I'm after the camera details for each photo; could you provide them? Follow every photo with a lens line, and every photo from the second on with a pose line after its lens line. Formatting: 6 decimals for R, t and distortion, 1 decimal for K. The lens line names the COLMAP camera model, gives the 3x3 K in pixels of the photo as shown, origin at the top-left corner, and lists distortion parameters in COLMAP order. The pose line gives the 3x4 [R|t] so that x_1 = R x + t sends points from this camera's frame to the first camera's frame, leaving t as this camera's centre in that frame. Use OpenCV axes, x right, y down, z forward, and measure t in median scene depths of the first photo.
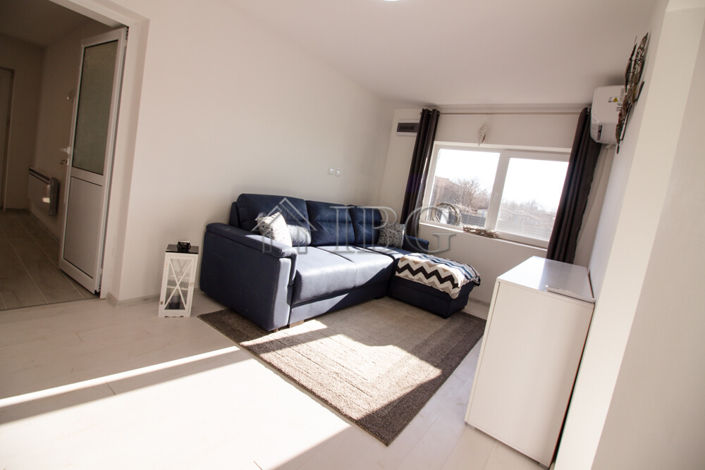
lens RADIAL K [[324.3, 0, 355.0], [0, 324.3, 223.8], [0, 0, 1]] dist [-0.000401, -0.011401]
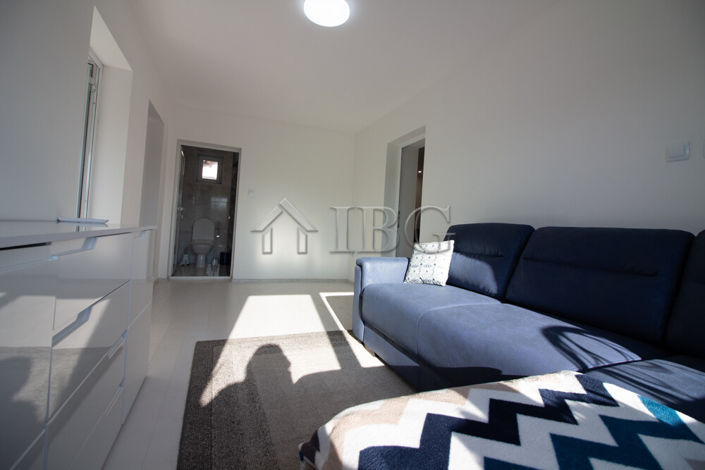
lens RADIAL K [[324.3, 0, 355.0], [0, 324.3, 223.8], [0, 0, 1]] dist [-0.000401, -0.011401]
pose [[-0.524172, -0.205584, -0.826426, 0.516369], [-0.222373, 0.969798, -0.100206, 0.055600], [0.822067, 0.131249, -0.554057, 1.119407]]
